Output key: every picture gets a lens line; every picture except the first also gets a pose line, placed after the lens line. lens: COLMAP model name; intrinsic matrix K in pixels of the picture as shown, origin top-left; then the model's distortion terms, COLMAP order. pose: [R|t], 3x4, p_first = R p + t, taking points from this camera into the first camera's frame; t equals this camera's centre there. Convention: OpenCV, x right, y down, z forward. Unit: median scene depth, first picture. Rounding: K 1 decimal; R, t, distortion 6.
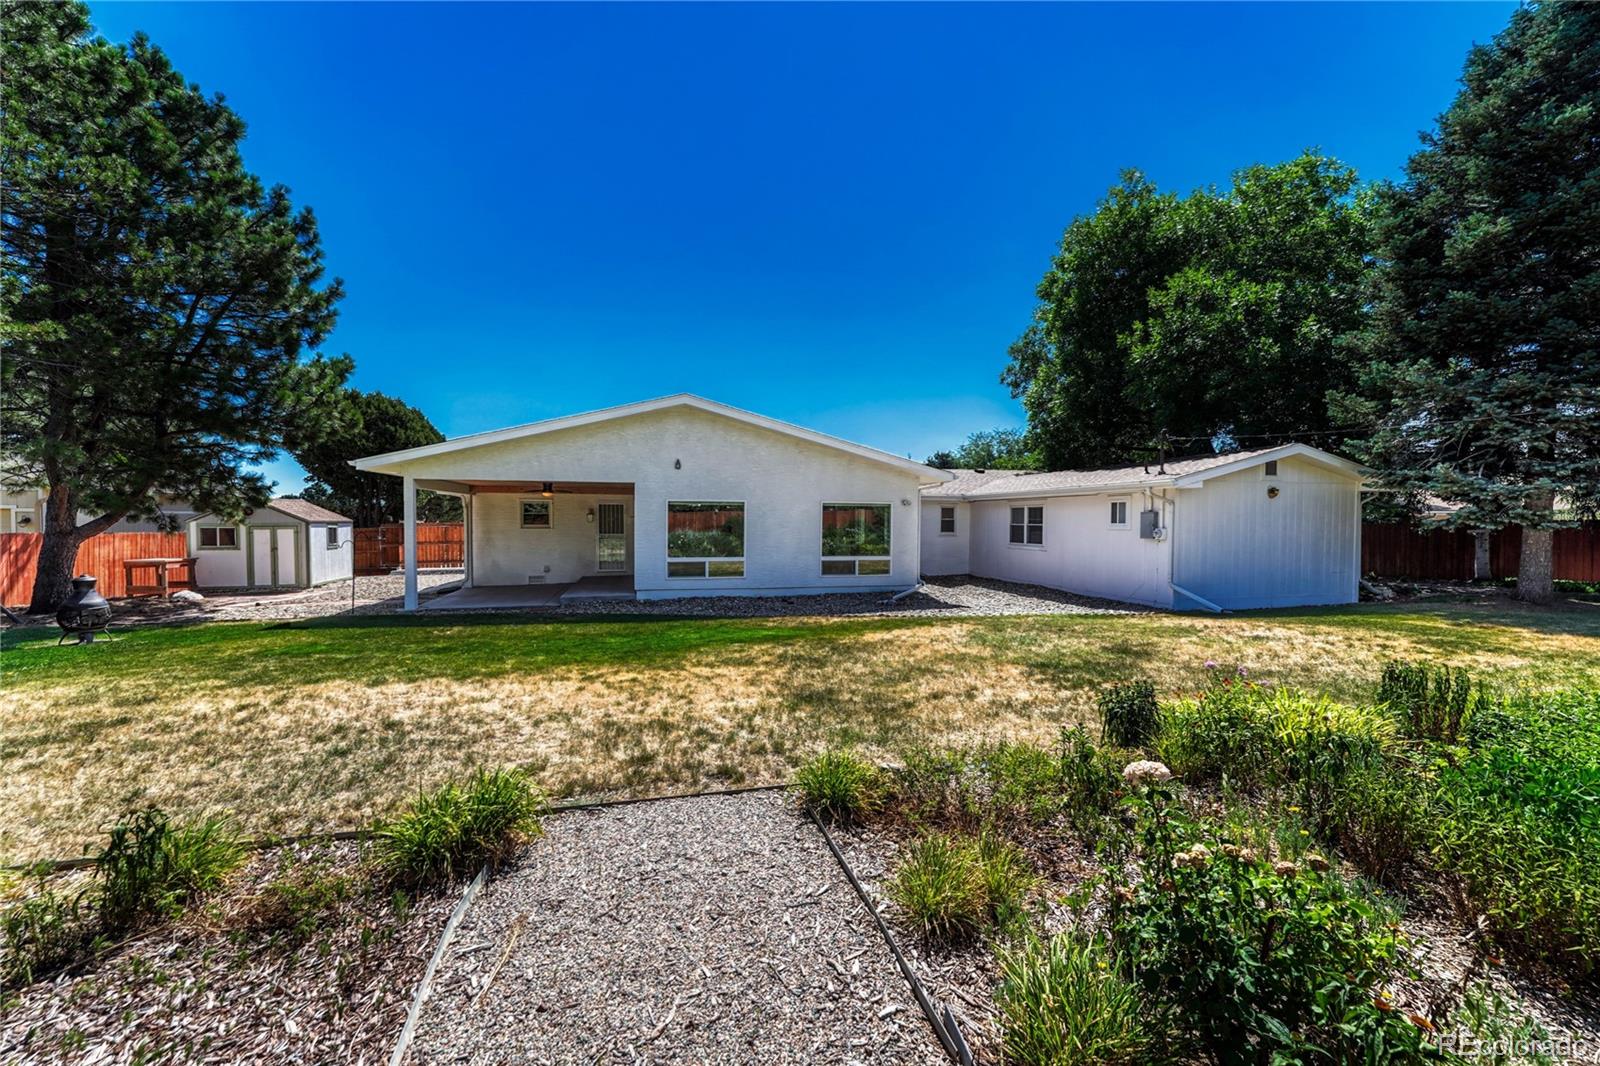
lens RADIAL K [[646.0, 0, 800.0], [0, 646.0, 533.0], [0, 0, 1]] dist [0.001367, 0.000189]
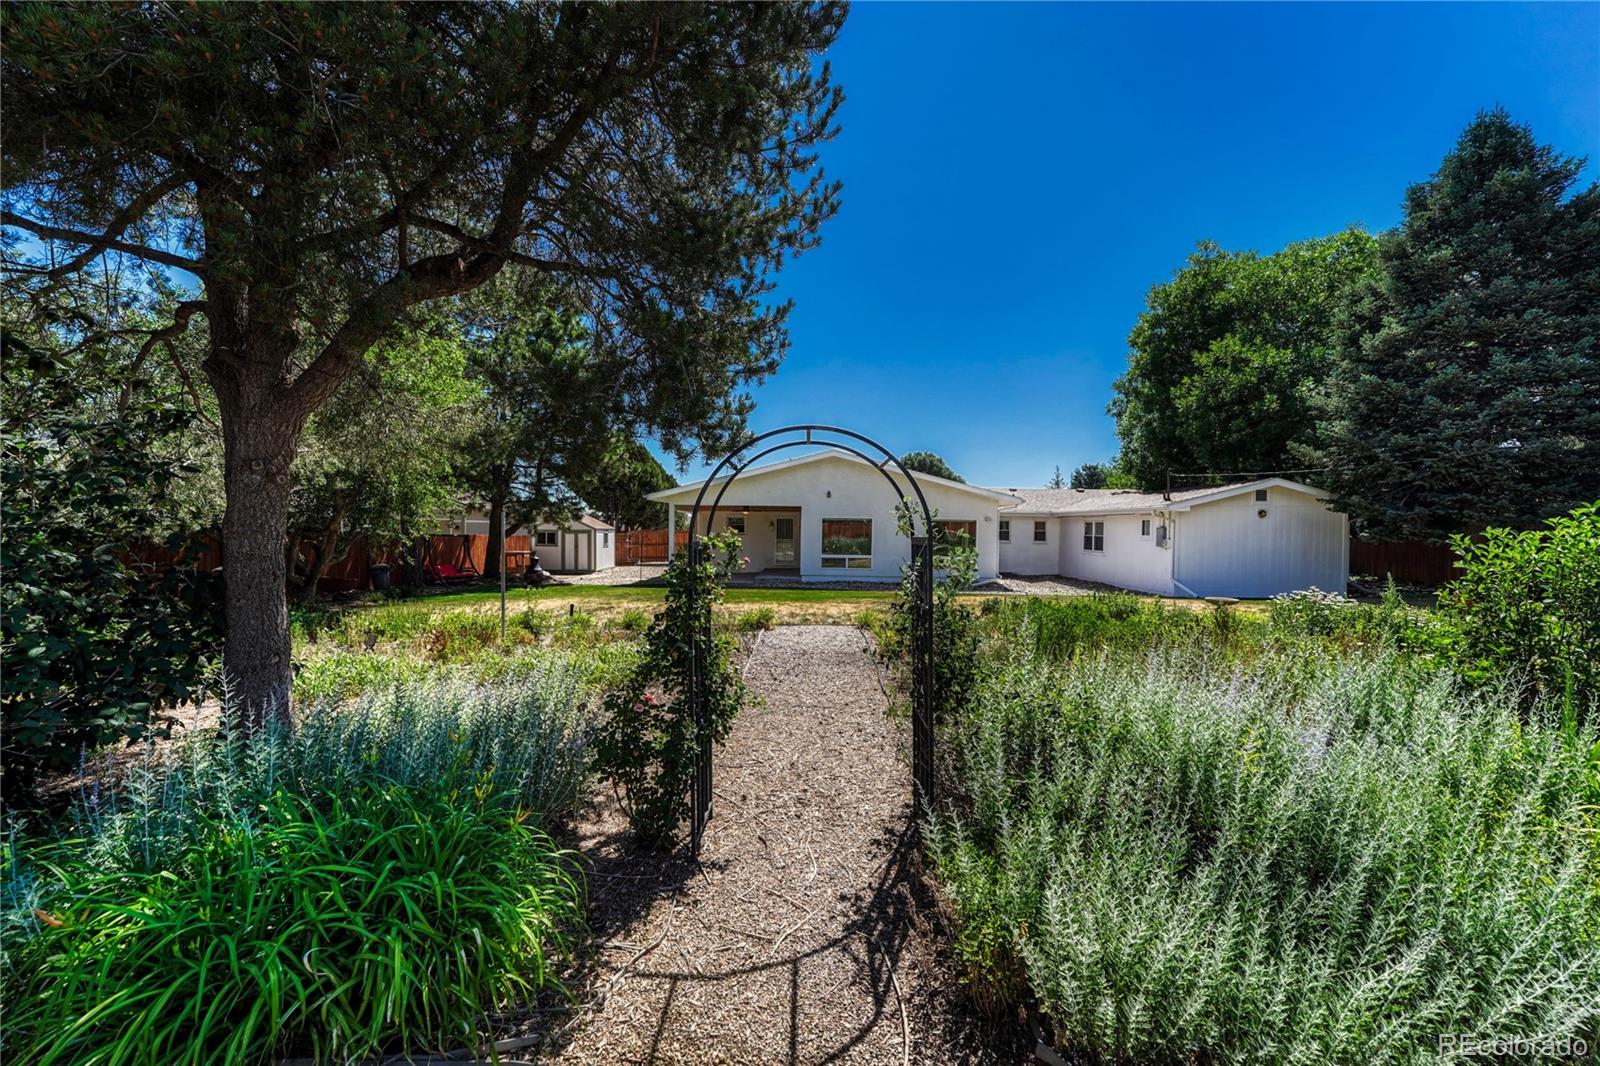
lens RADIAL K [[646.0, 0, 800.0], [0, 646.0, 533.0], [0, 0, 1]] dist [0.001367, 0.000189]
pose [[0.969540, 0.009786, -0.244736, 0.093677], [-0.012807, 0.999860, -0.010753, 0.002919], [0.244597, 0.013560, 0.969530, -0.391255]]
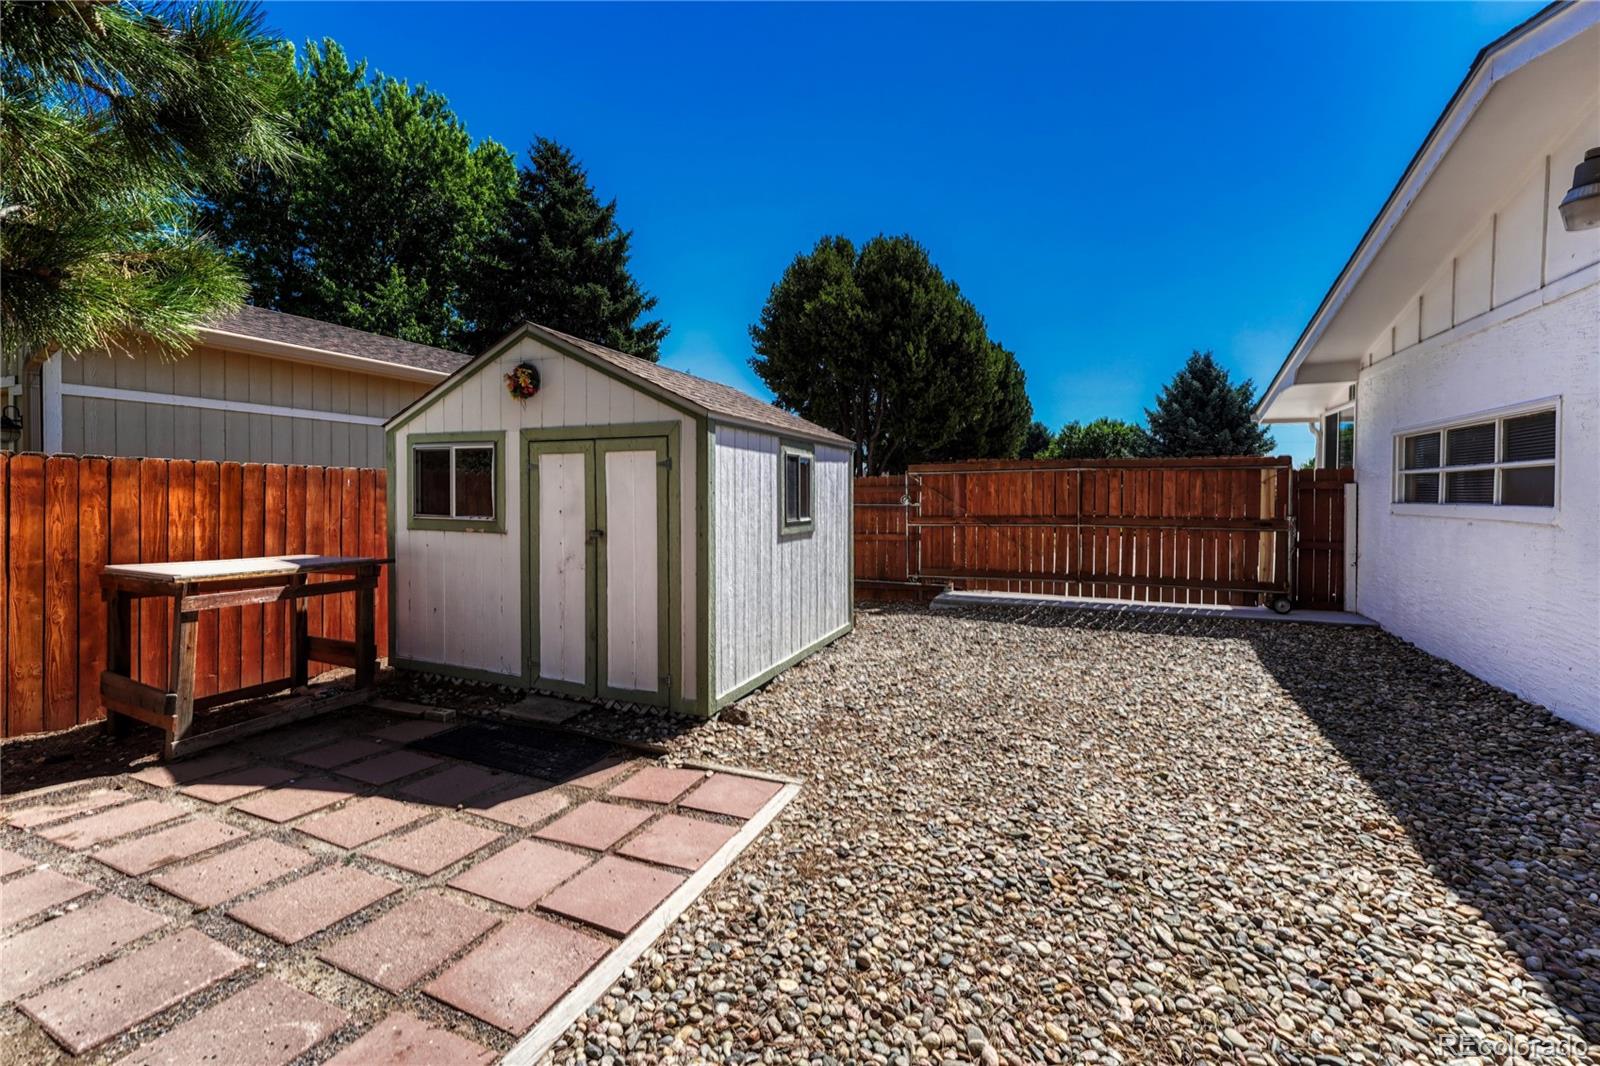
lens RADIAL K [[646.0, 0, 800.0], [0, 646.0, 533.0], [0, 0, 1]] dist [0.001367, 0.000189]
pose [[0.801816, 0.046618, -0.595749, -0.631337], [-0.019532, 0.998464, 0.051843, 0.010338], [0.597251, -0.029933, 0.801495, 0.882436]]
